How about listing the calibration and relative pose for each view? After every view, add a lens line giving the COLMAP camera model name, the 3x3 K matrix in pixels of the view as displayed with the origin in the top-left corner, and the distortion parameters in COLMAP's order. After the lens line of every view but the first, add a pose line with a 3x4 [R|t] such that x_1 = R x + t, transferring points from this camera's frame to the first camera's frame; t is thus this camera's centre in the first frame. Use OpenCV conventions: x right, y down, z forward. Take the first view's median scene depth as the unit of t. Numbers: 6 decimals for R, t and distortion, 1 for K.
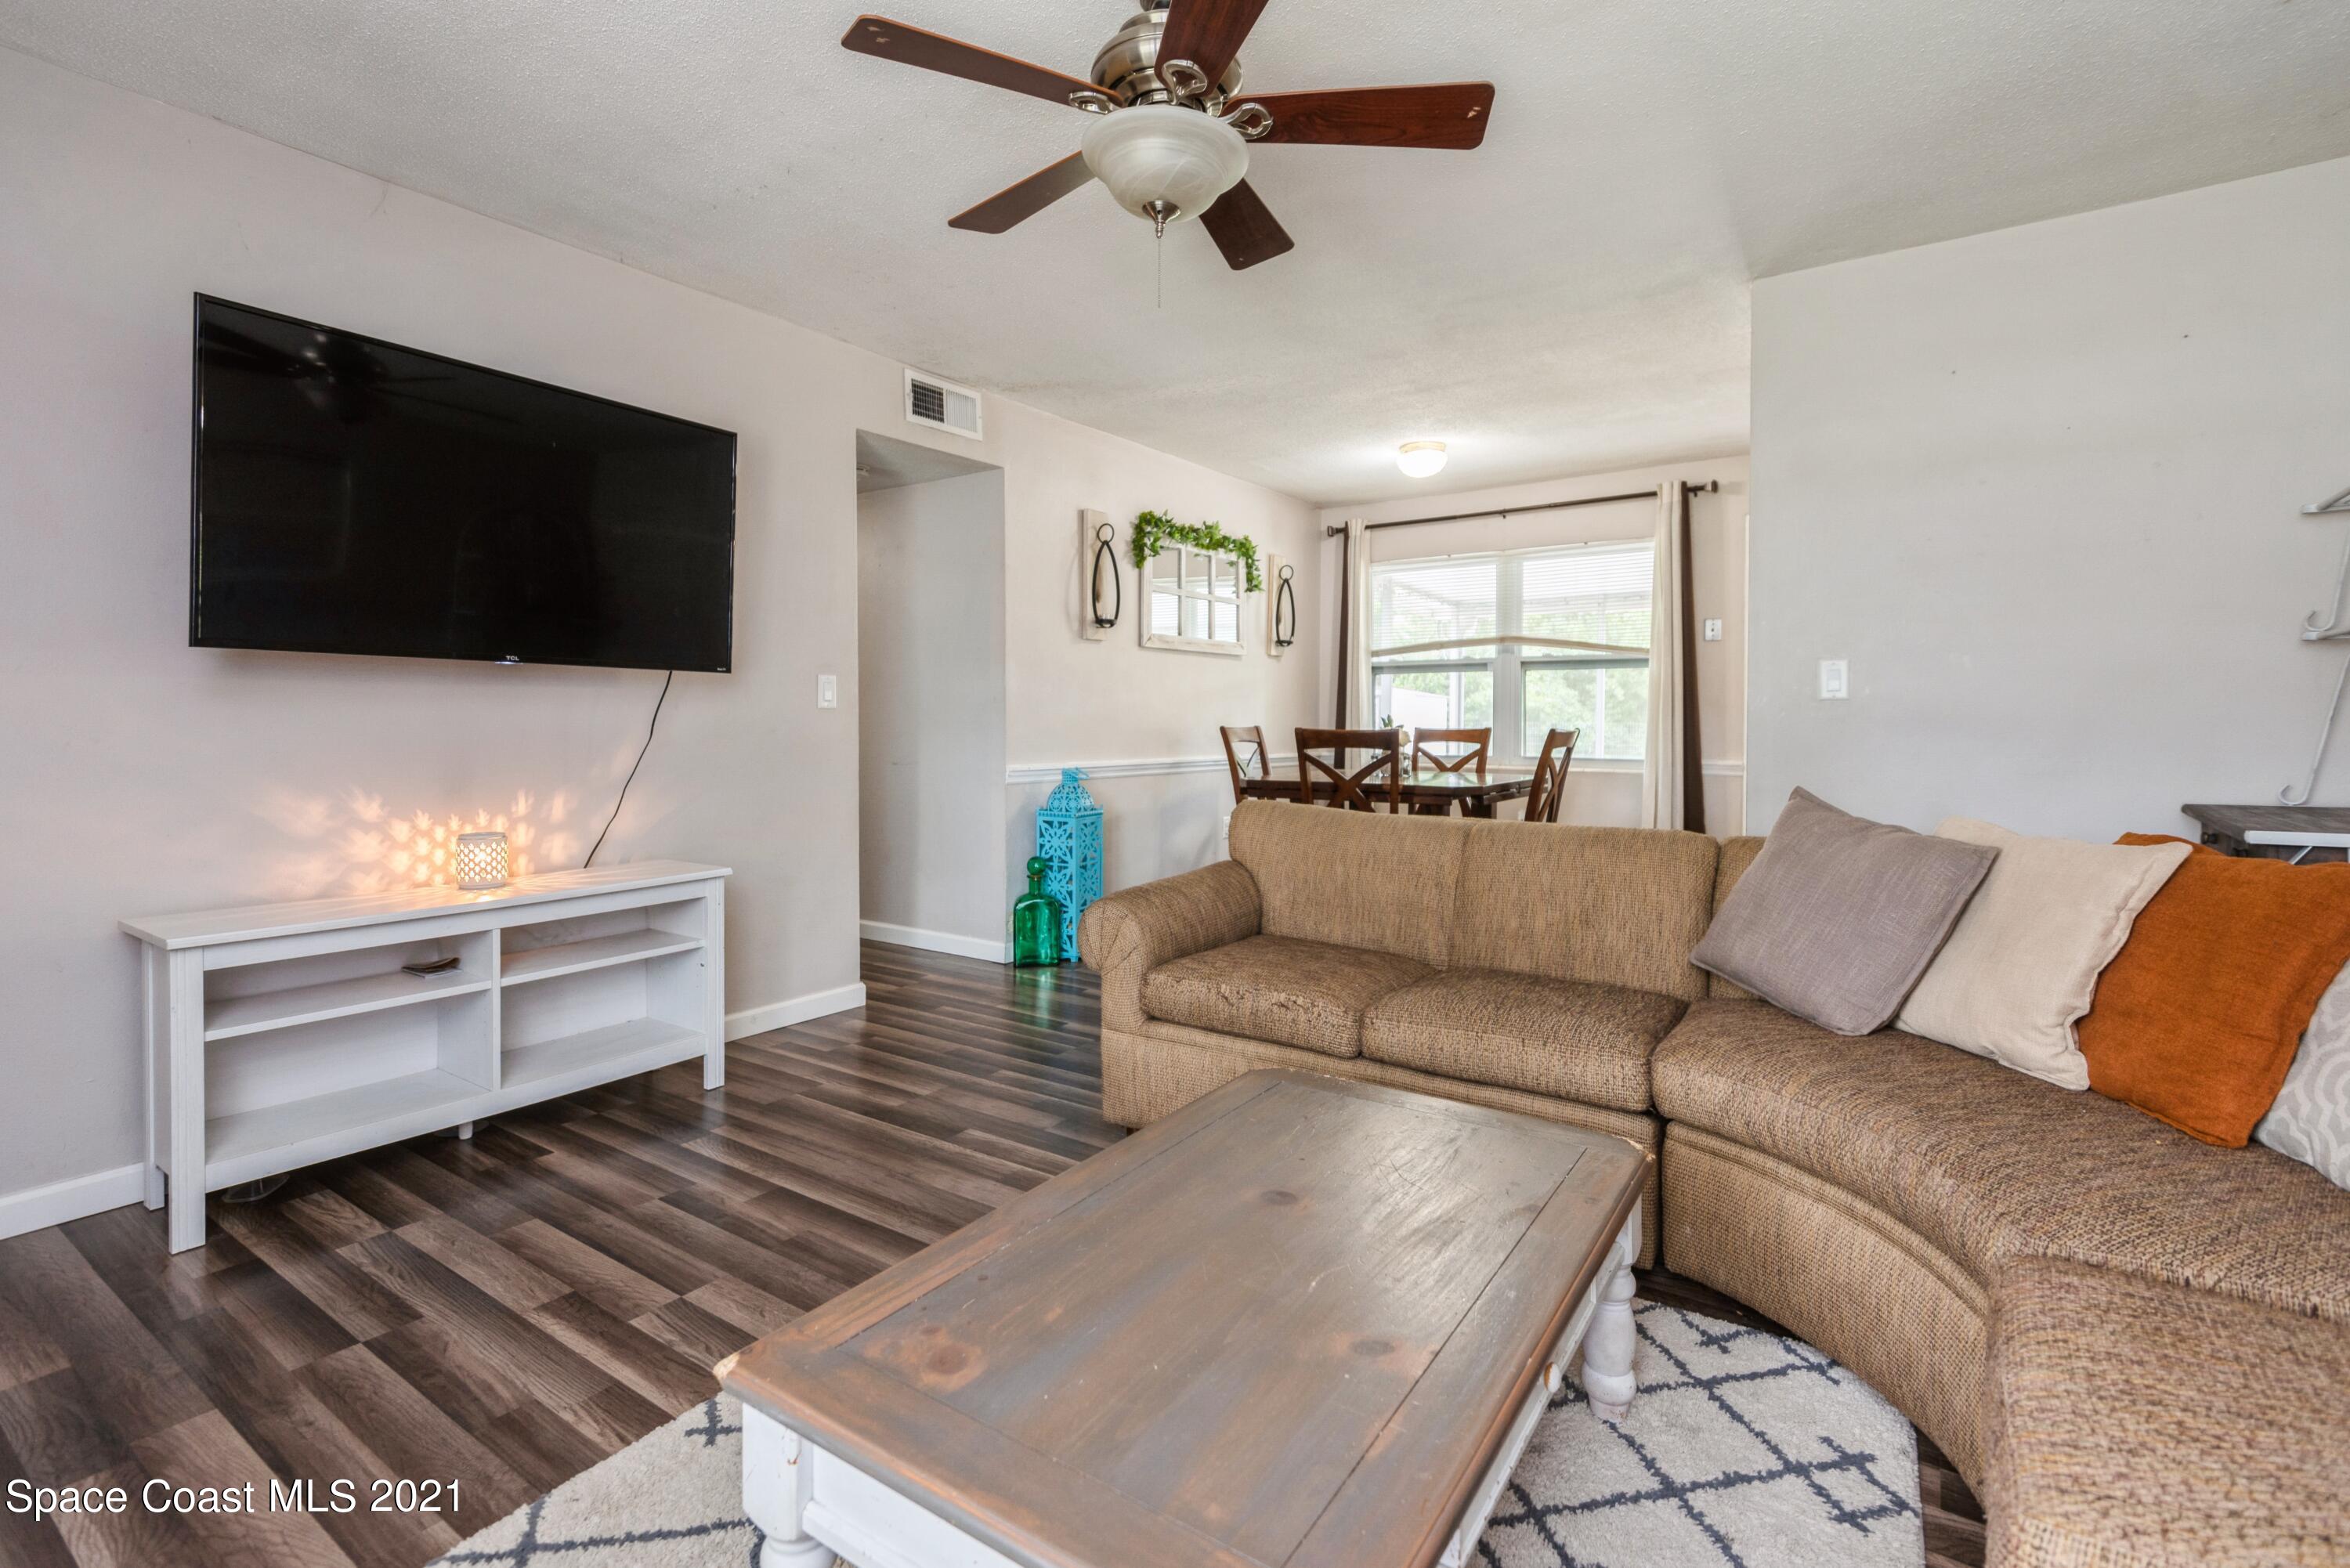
lens RADIAL K [[1070.6, 0, 1164.1], [0, 1070.6, 777.6], [0, 0, 1]] dist [0.038200, -0.019429]
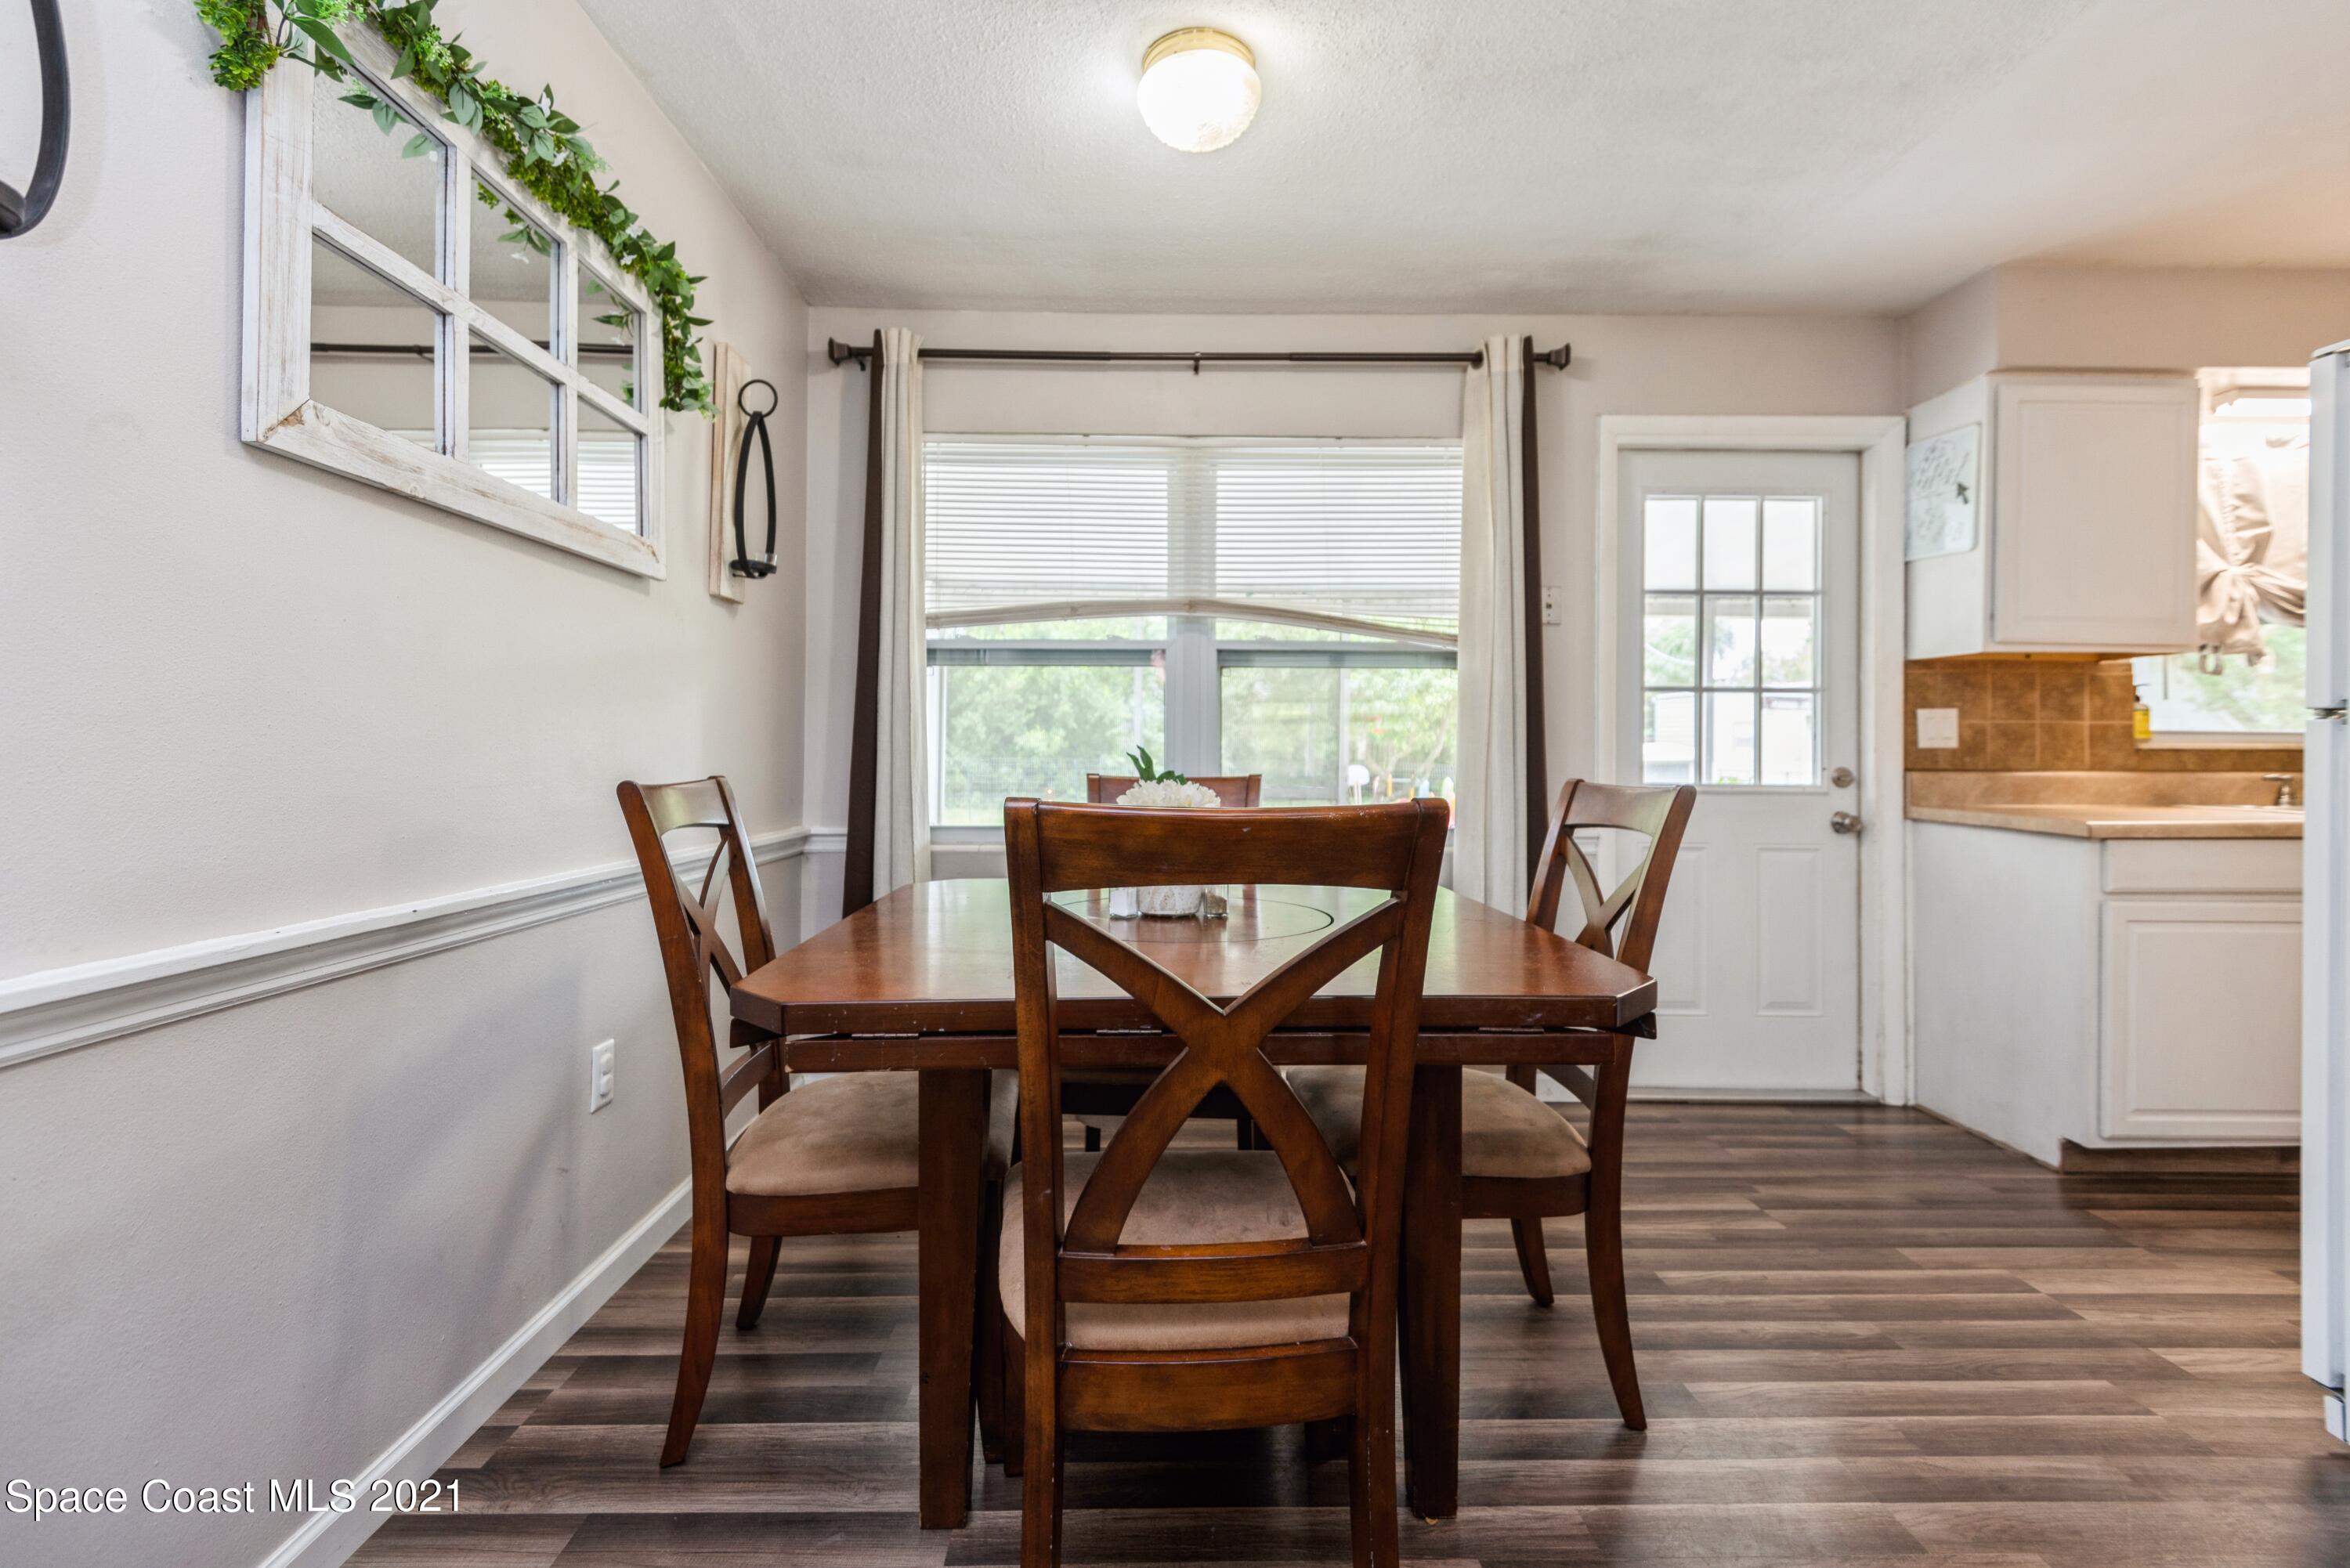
lens RADIAL K [[1056.9, 0, 1178.5], [0, 1056.9, 763.2], [0, 0, 1]] dist [0.037370, -0.018072]
pose [[0.817165, 0.001855, 0.576400, 0.010044], [0.020727, 0.999254, -0.032599, -0.034762], [-0.576031, 0.038586, 0.816517, 0.585313]]
